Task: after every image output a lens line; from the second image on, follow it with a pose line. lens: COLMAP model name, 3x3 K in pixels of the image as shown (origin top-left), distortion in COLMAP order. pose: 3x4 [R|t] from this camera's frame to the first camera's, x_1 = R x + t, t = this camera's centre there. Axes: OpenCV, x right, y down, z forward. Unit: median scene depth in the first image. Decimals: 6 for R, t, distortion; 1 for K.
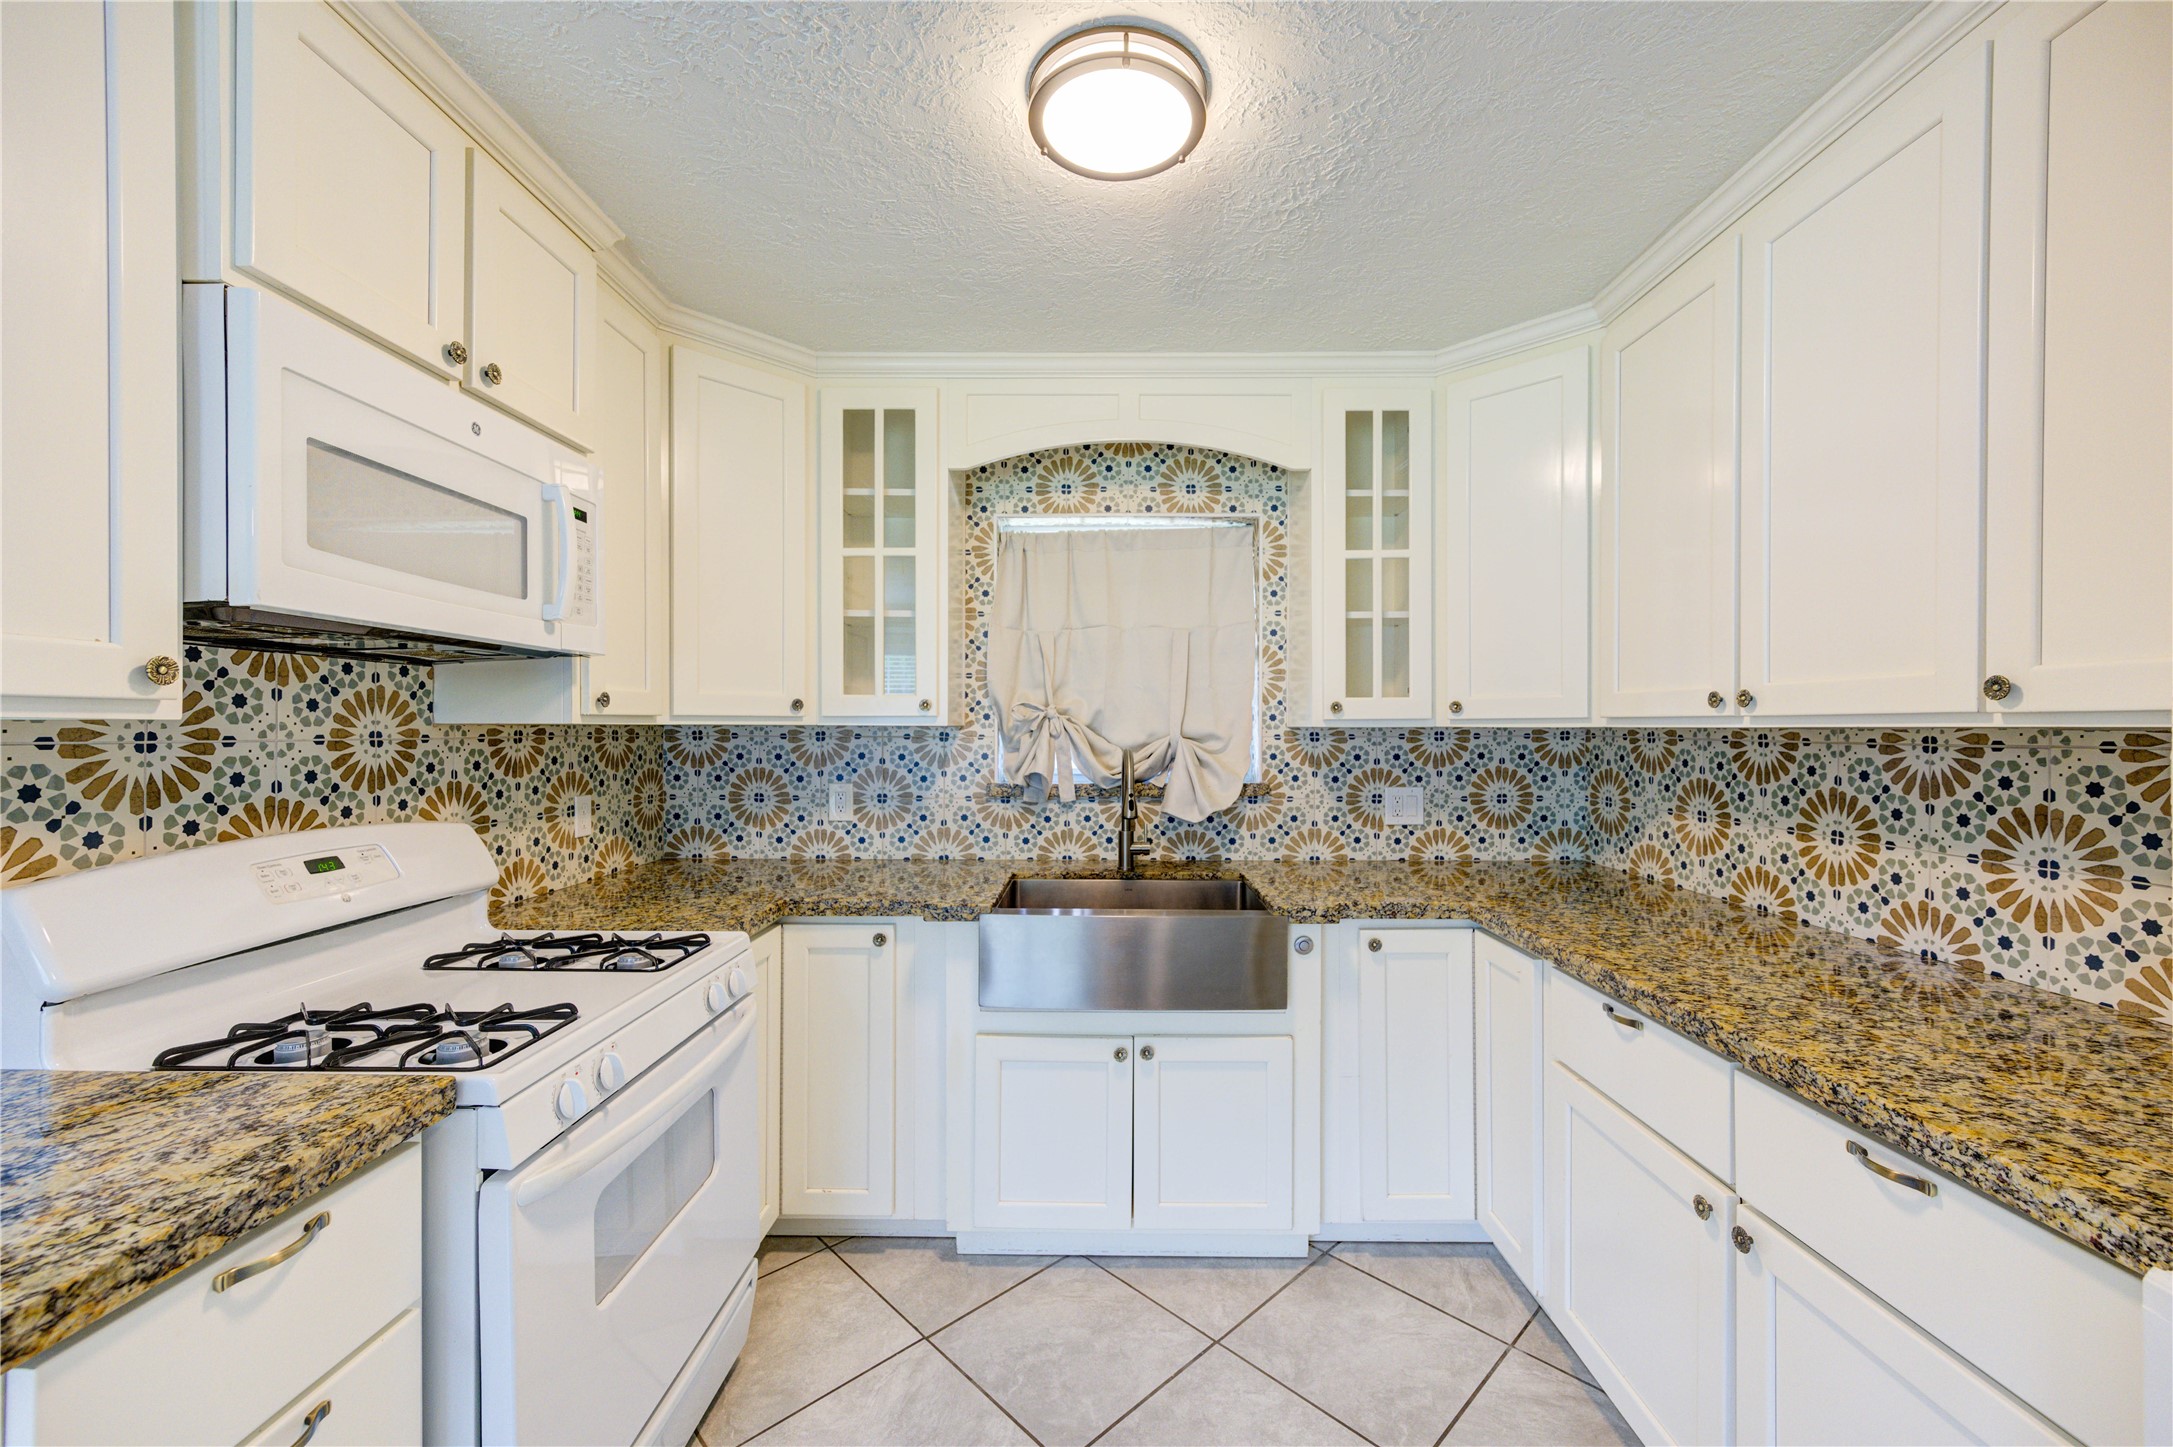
lens RADIAL K [[840.1, 0, 1099.6], [0, 840.1, 729.1], [0, 0, 1]] dist [0.000020, -0.000095]
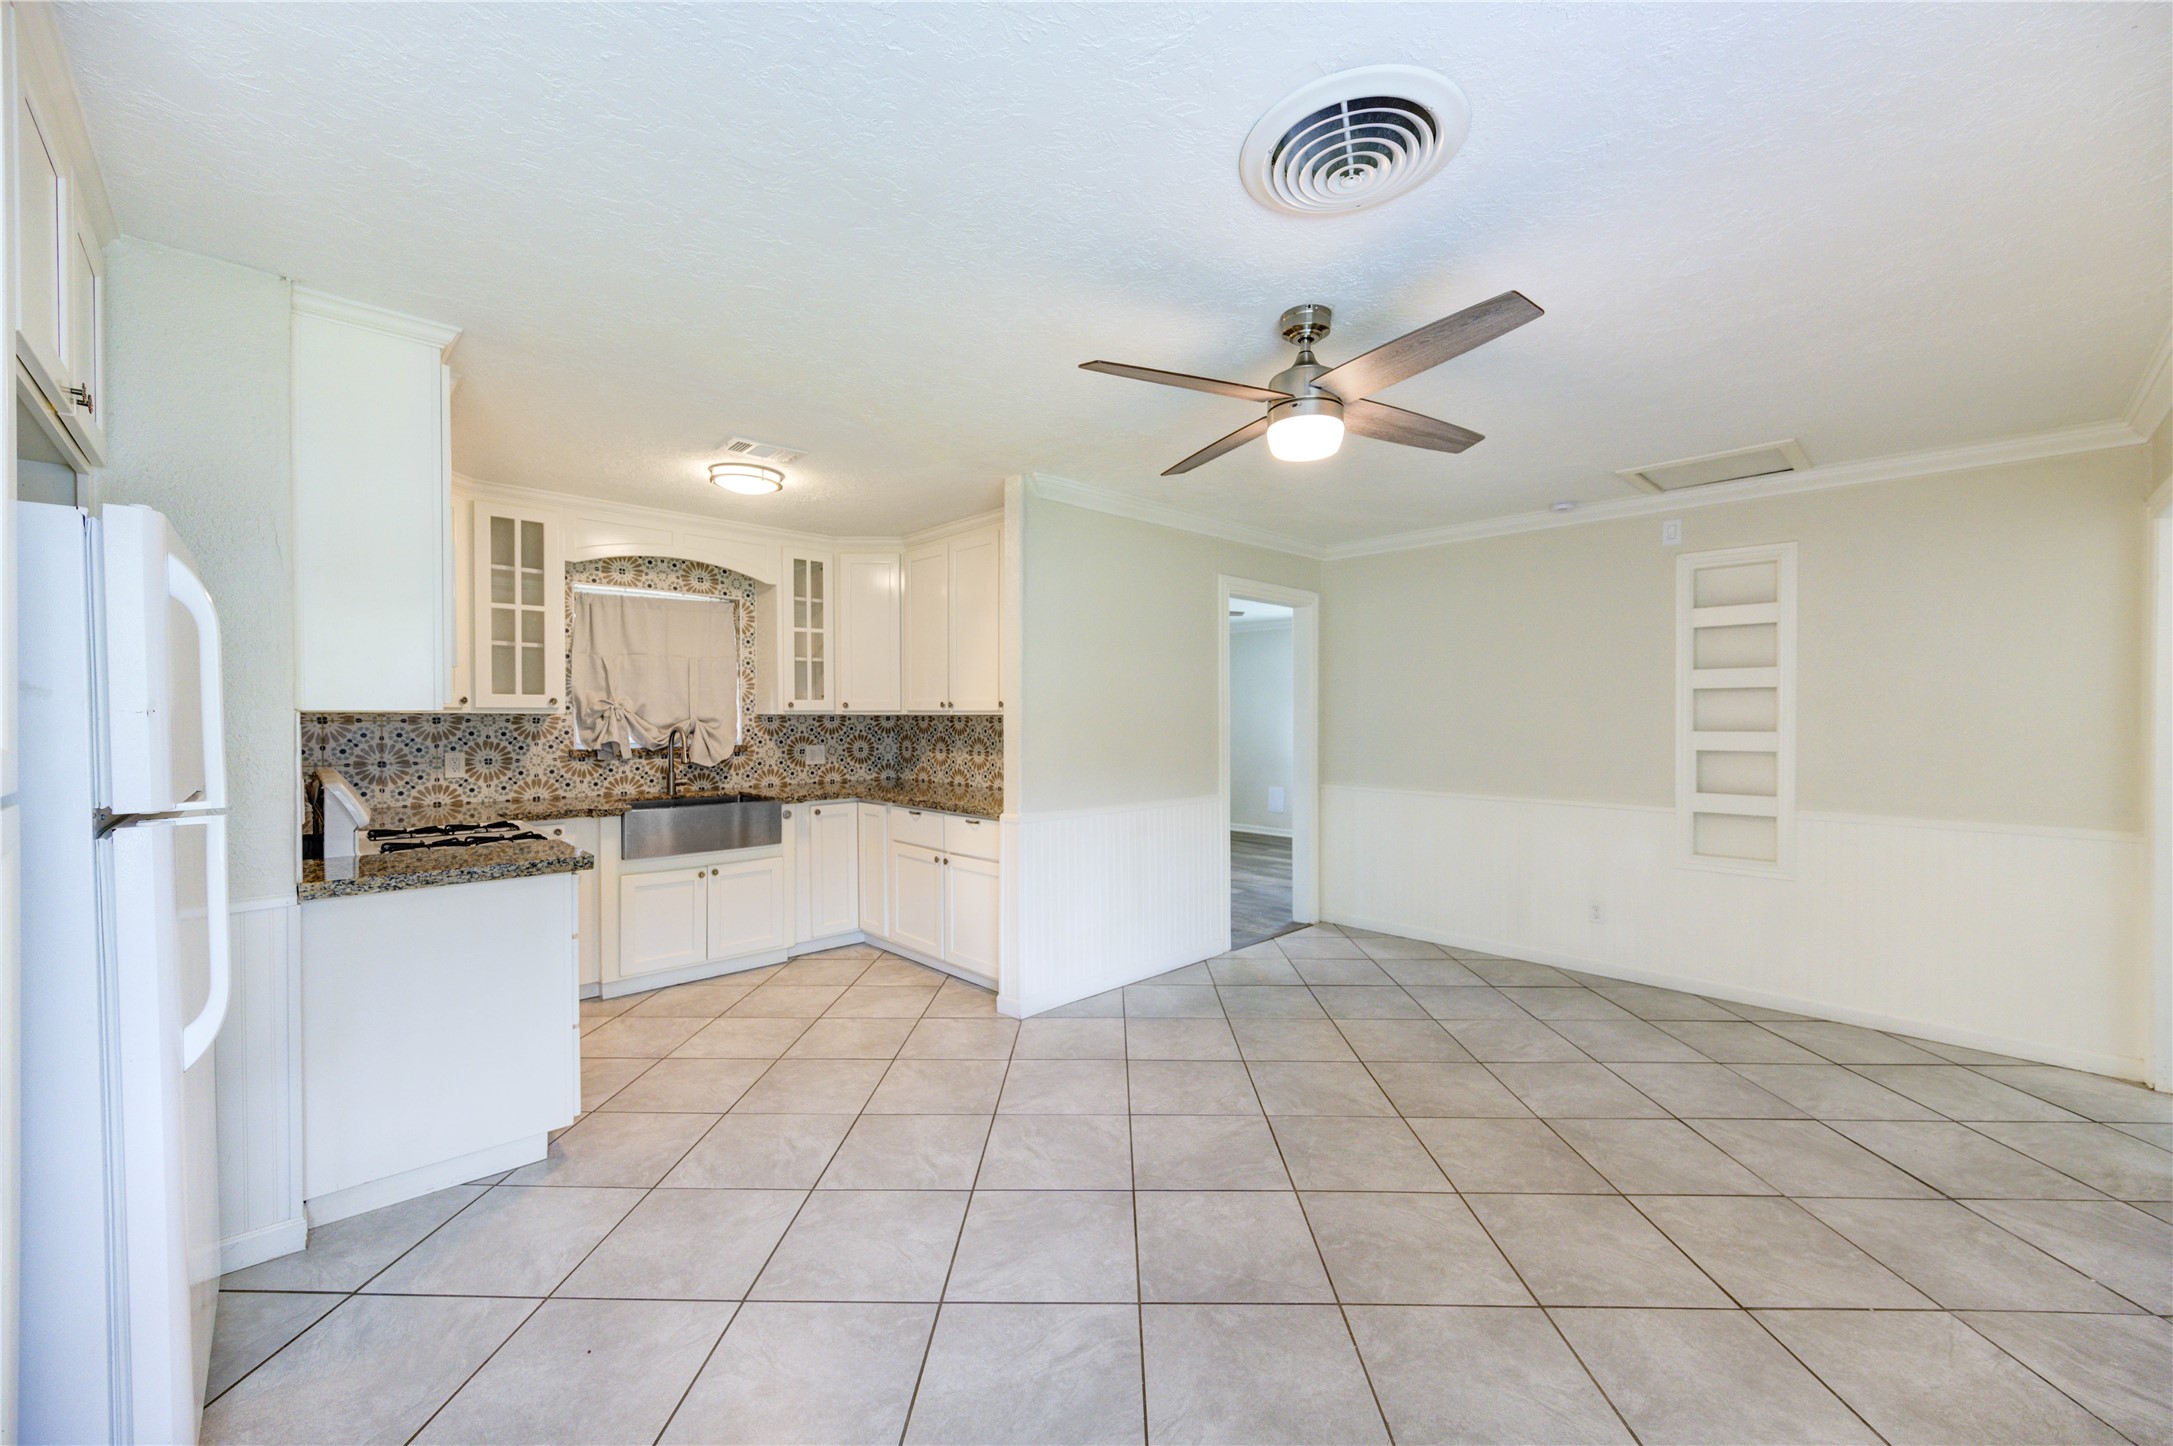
lens RADIAL K [[842.9, 0, 1096.1], [0, 842.9, 725.7], [0, 0, 1]] dist [0.000543, 0.000064]
pose [[0.708966, -0.008998, 0.705185, -0.810753], [0.001257, 0.999933, 0.011496, 0.002959], [-0.705241, -0.007264, 0.708930, -1.238470]]
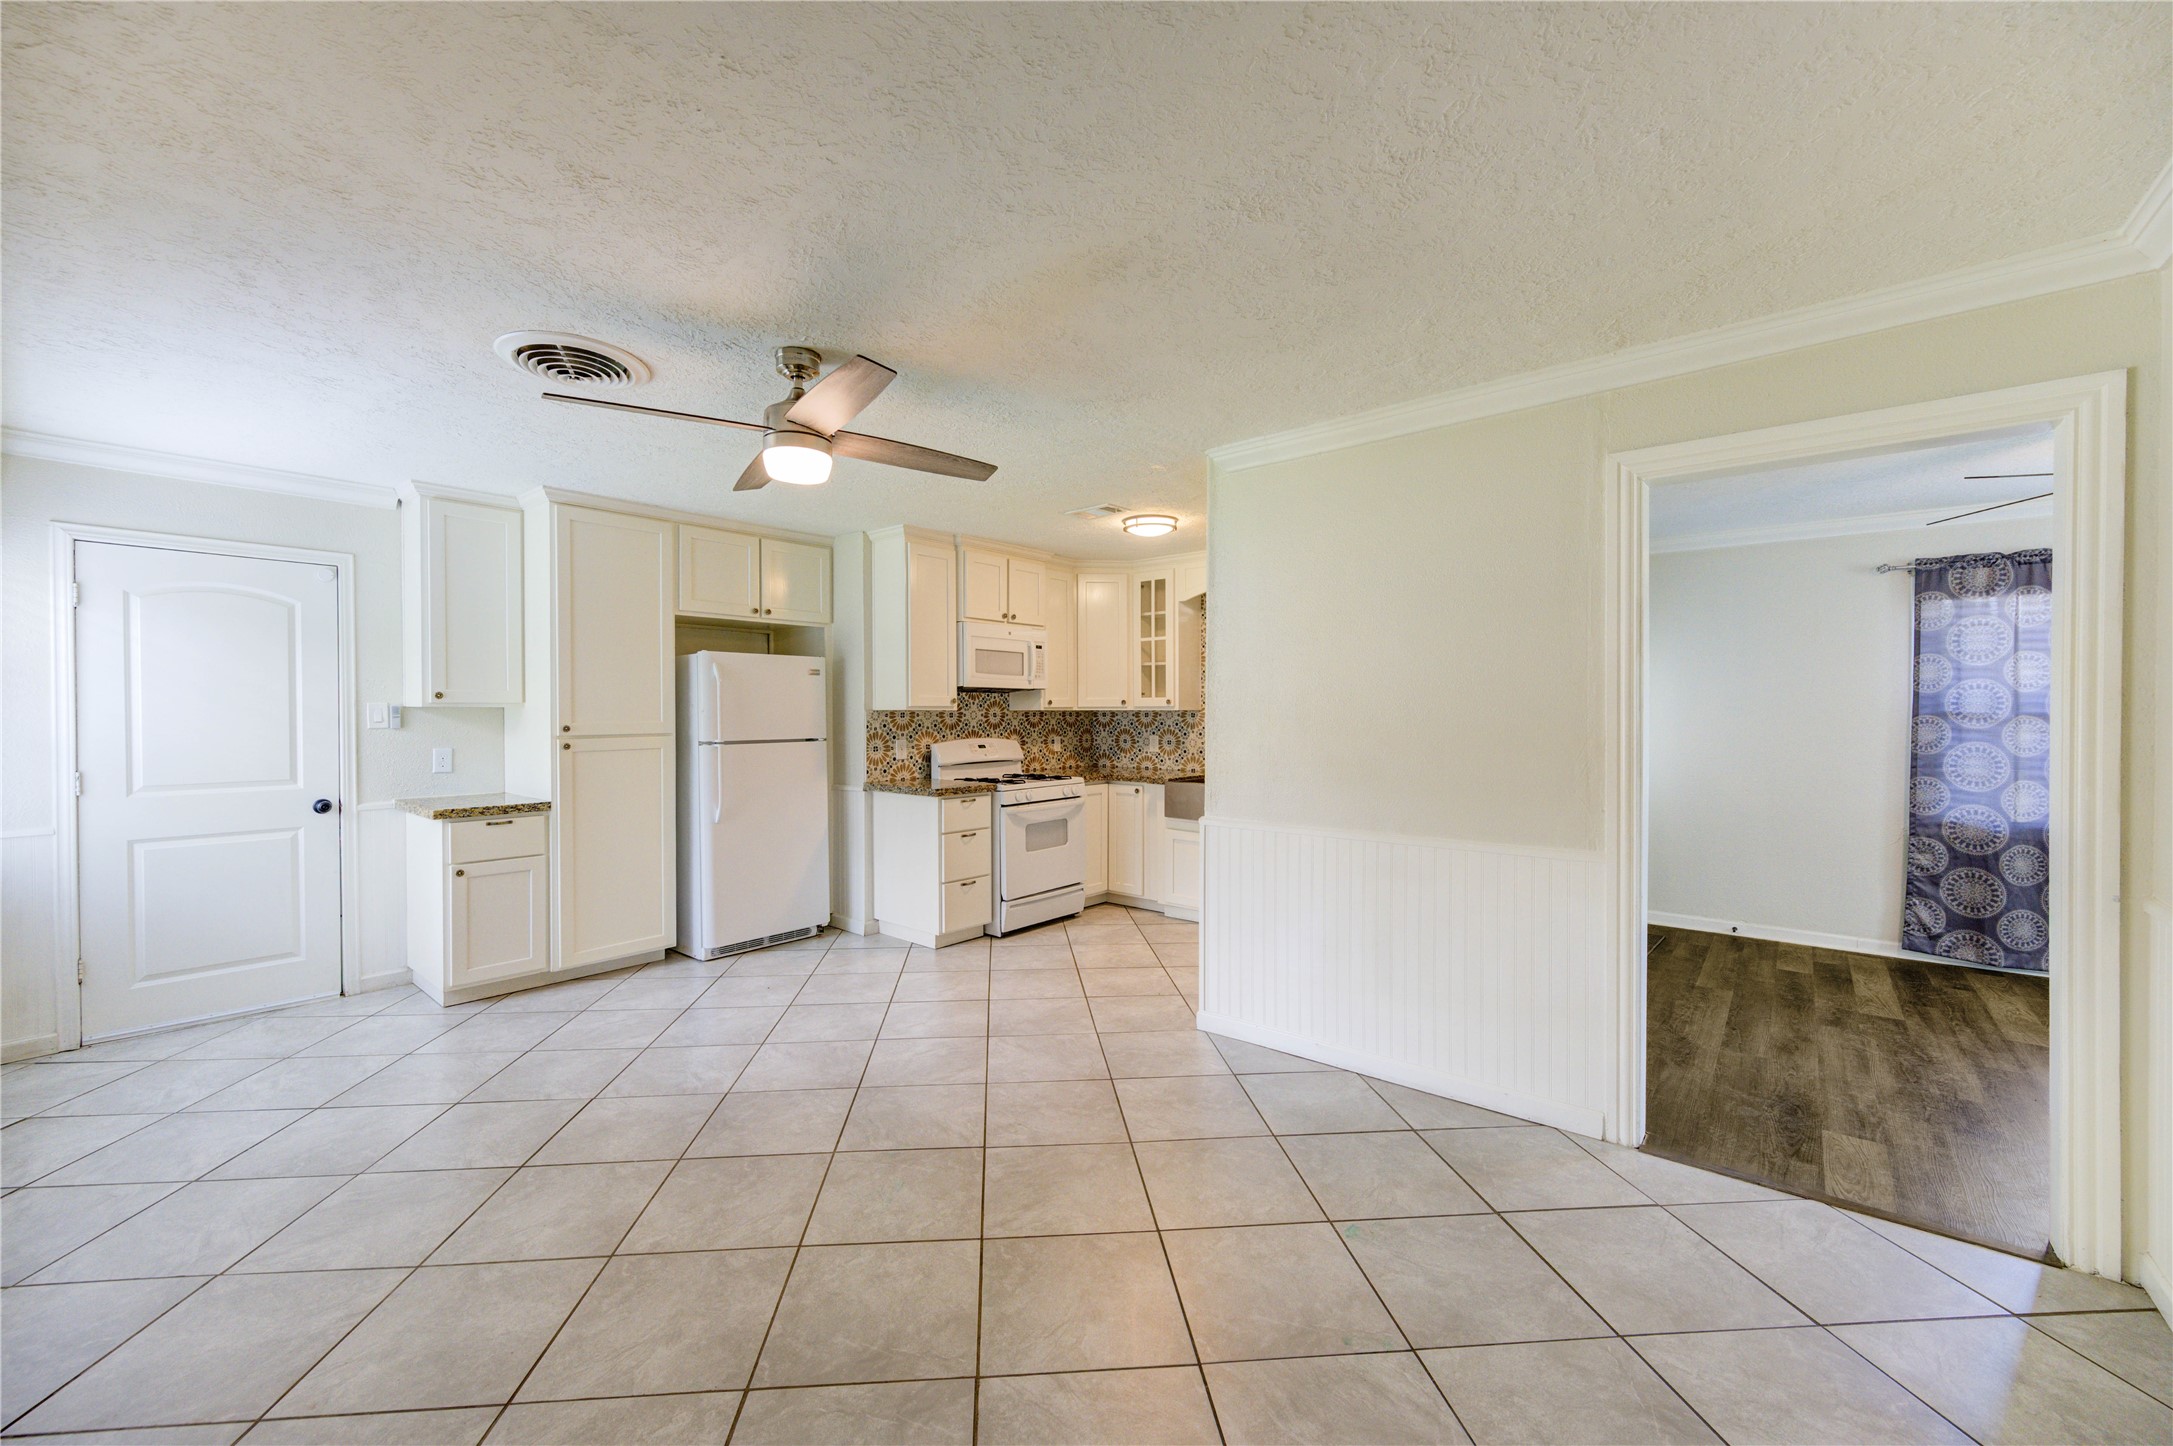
lens RADIAL K [[861.4, 0, 1064.1], [0, 861.4, 721.1], [0, 0, 1]] dist [0.001305, 0.000310]
pose [[0.764452, 0.003854, -0.644669, 1.482897], [0.002770, 0.999953, 0.009262, 0.004762], [0.644675, -0.008866, 0.764406, -1.379637]]
